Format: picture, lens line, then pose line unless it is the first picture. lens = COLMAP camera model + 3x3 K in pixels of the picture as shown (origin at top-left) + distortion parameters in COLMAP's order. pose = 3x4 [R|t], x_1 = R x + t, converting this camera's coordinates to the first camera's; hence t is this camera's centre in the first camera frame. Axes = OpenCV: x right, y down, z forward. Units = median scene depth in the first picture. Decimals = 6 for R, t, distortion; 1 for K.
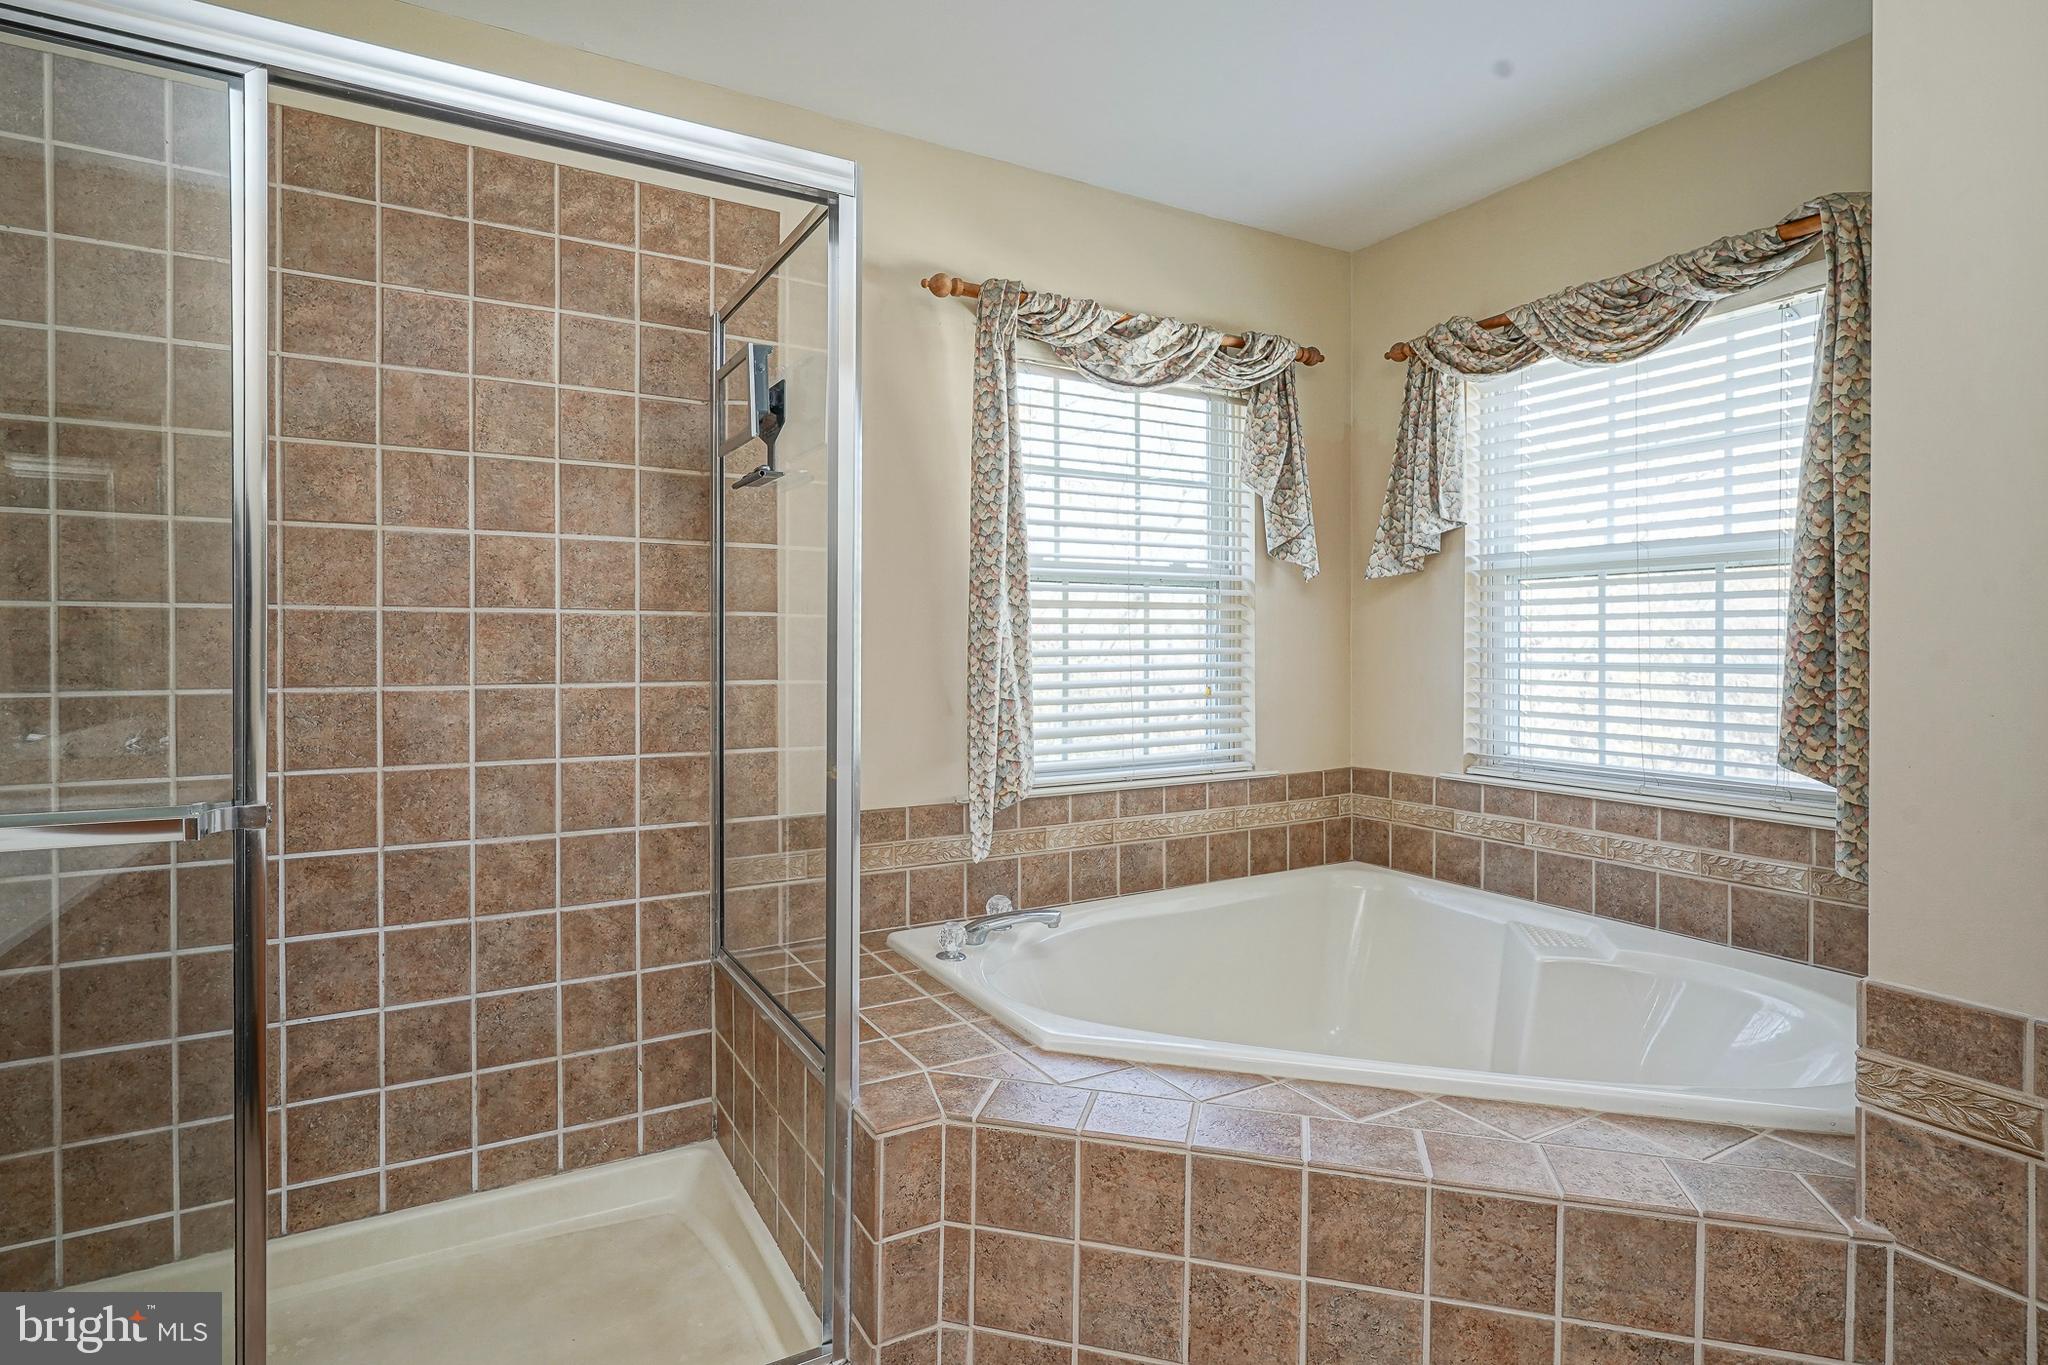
lens RADIAL K [[1003.6, 0, 1015.6], [0, 1003.6, 665.4], [0, 0, 1]] dist [-0.011440, 0.006018]
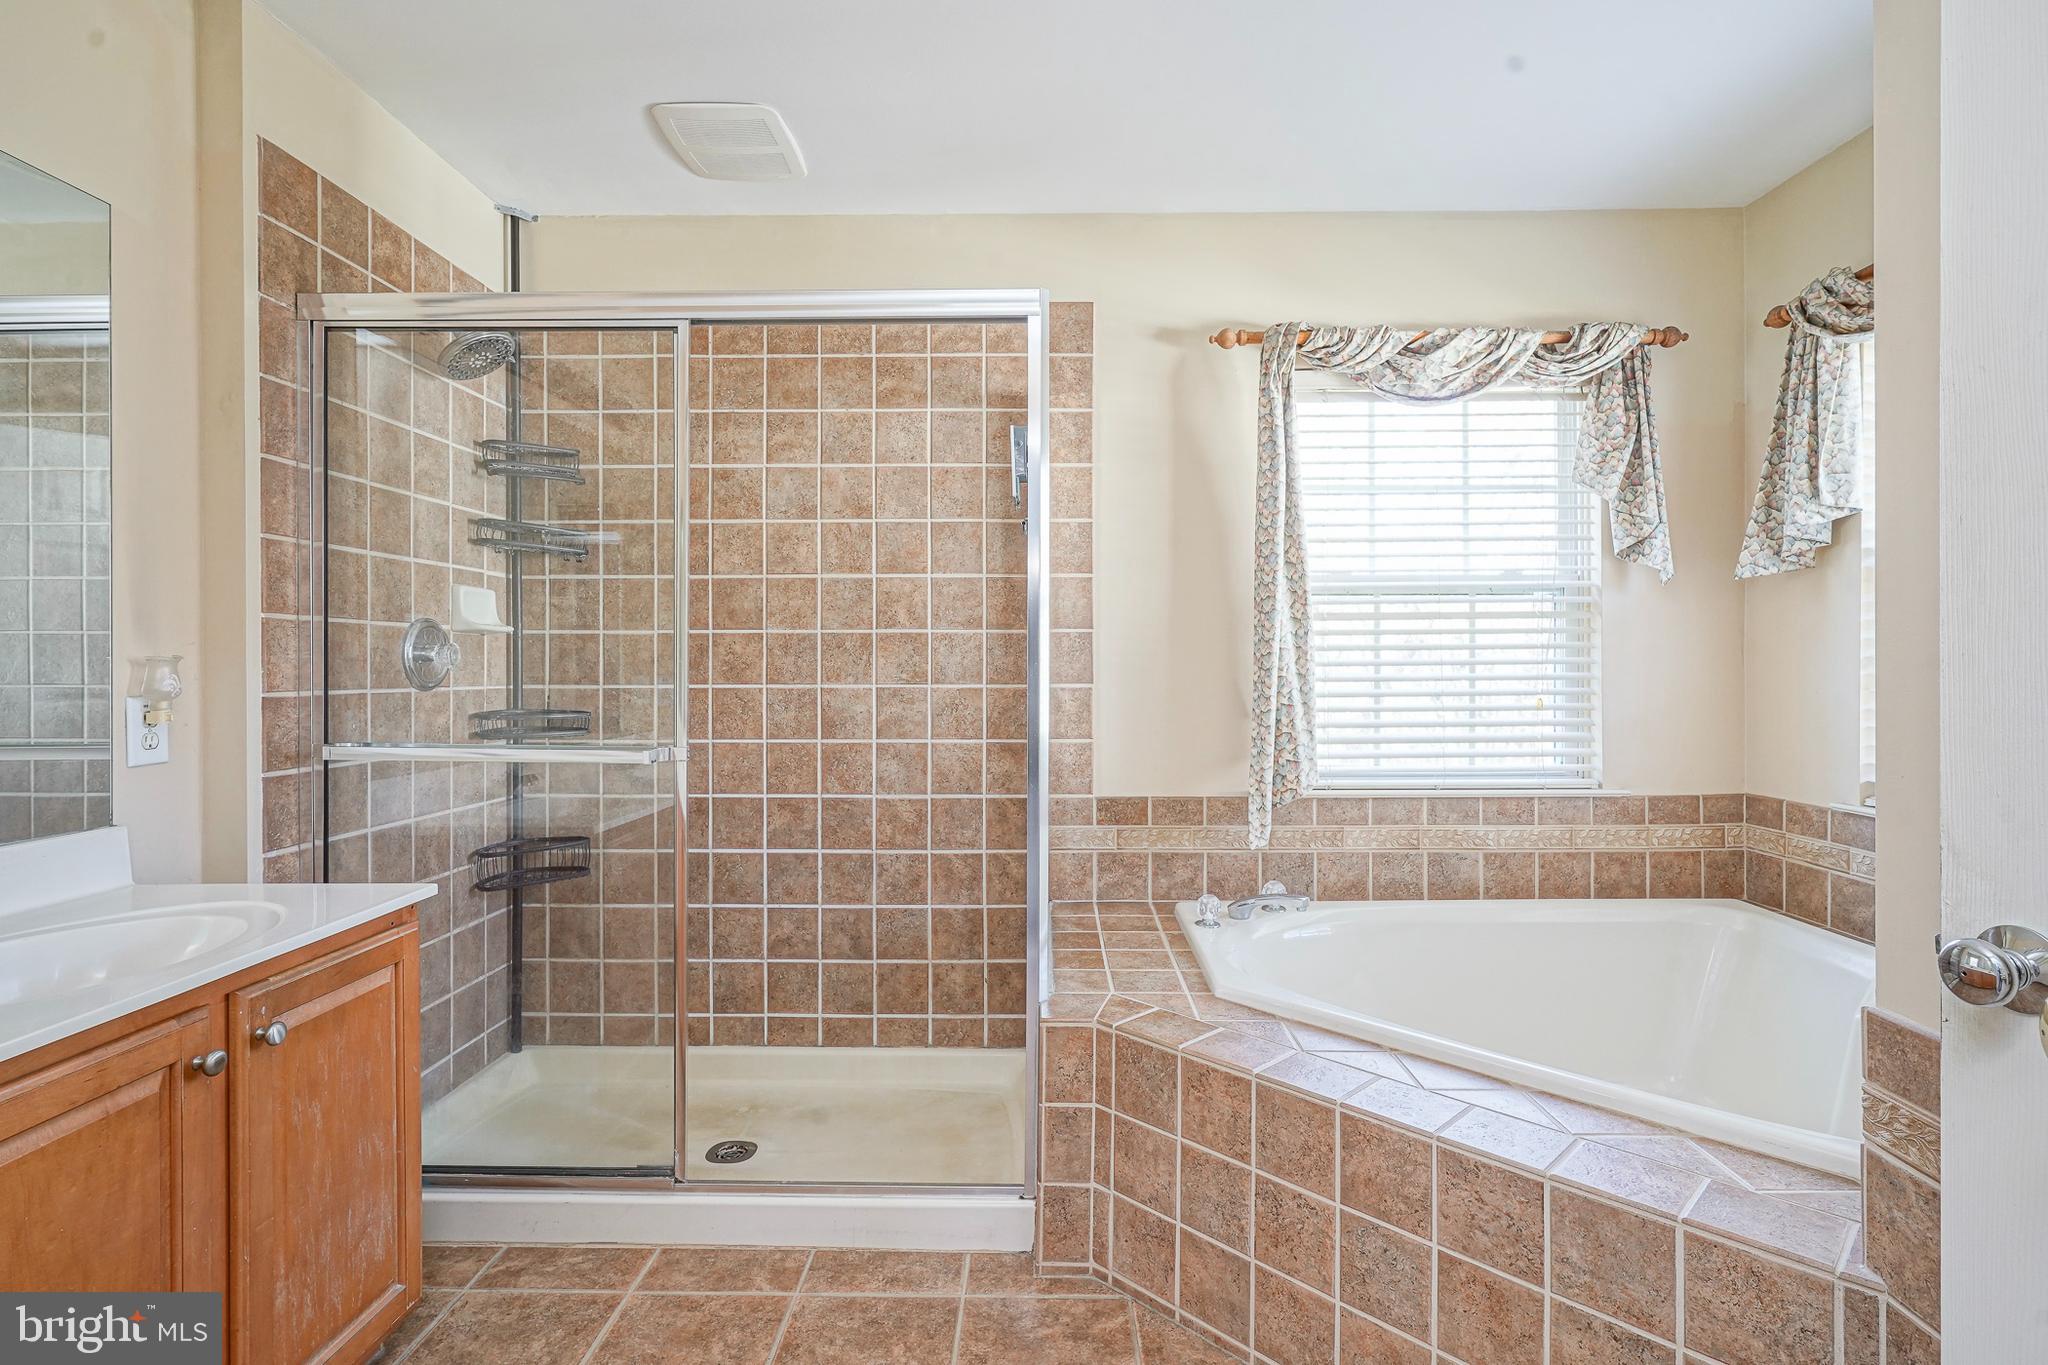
lens RADIAL K [[1003.6, 0, 1029.5], [0, 1003.6, 677.3], [0, 0, 1]] dist [-0.011440, 0.006018]
pose [[0.862571, 0.006406, -0.505896, 0.341126], [-0.008219, 0.999965, -0.001351, 0.009285], [0.505870, 0.005323, 0.862593, -0.101454]]
